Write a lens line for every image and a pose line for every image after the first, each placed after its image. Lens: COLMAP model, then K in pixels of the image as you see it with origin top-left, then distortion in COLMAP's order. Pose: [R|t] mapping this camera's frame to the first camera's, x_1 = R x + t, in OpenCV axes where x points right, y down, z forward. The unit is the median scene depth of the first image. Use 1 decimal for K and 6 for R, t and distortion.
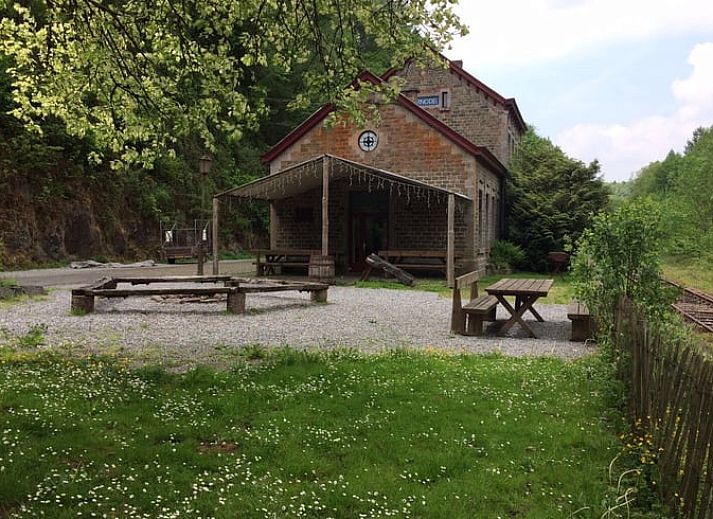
lens RADIAL K [[834.0, 0, 357.3], [0, 834.0, 260.0], [0, 0, 1]] dist [0.002506, 0.000000]
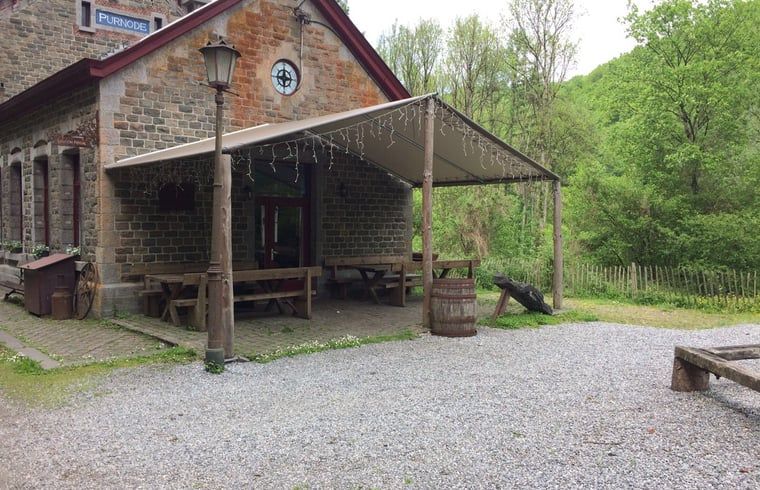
lens RADIAL K [[627.2, 0, 381.7], [0, 627.2, 245.5], [0, 0, 1]] dist [0.003462, -0.002667]
pose [[0.509106, -0.039115, 0.859815, -0.338765], [-0.009688, 0.998643, 0.051167, -0.046397], [-0.860650, -0.034380, 0.508036, 0.707737]]
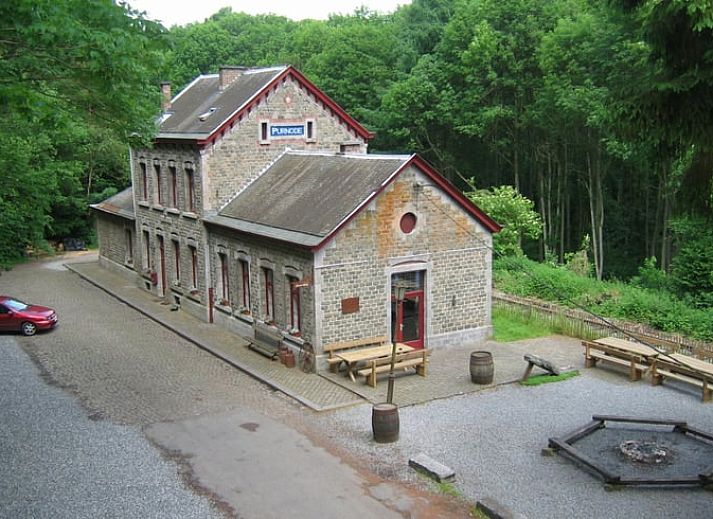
lens RADIAL K [[834.0, 0, 357.6], [0, 834.0, 260.0], [0, 0, 1]] dist [0.002506, 0.000000]
pose [[0.658781, -0.143821, 0.738460, -0.754807], [0.012413, 0.983502, 0.180471, -0.276786], [-0.752233, -0.109725, 0.649697, 0.400699]]
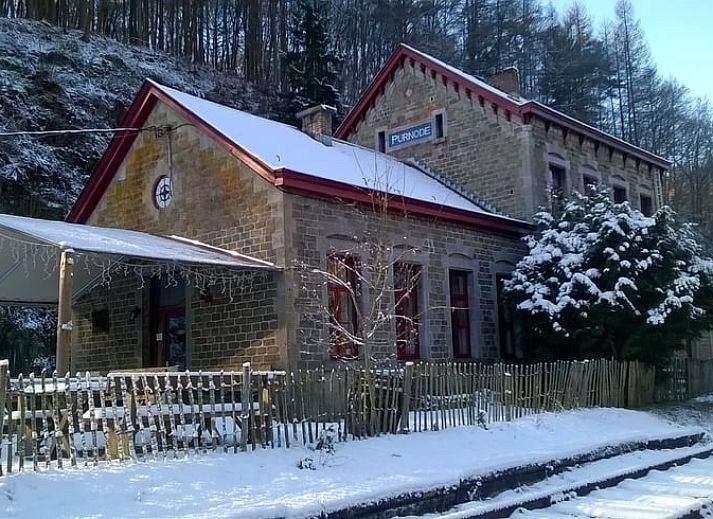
lens RADIAL K [[834.0, 0, 357.4], [0, 834.0, 261.5], [0, 0, 1]] dist [0.002506, 0.000000]
pose [[0.905149, -0.101392, -0.412826, 0.385462], [0.044684, 0.988452, -0.144796, 0.001894], [0.422740, 0.112616, 0.899227, 0.517196]]
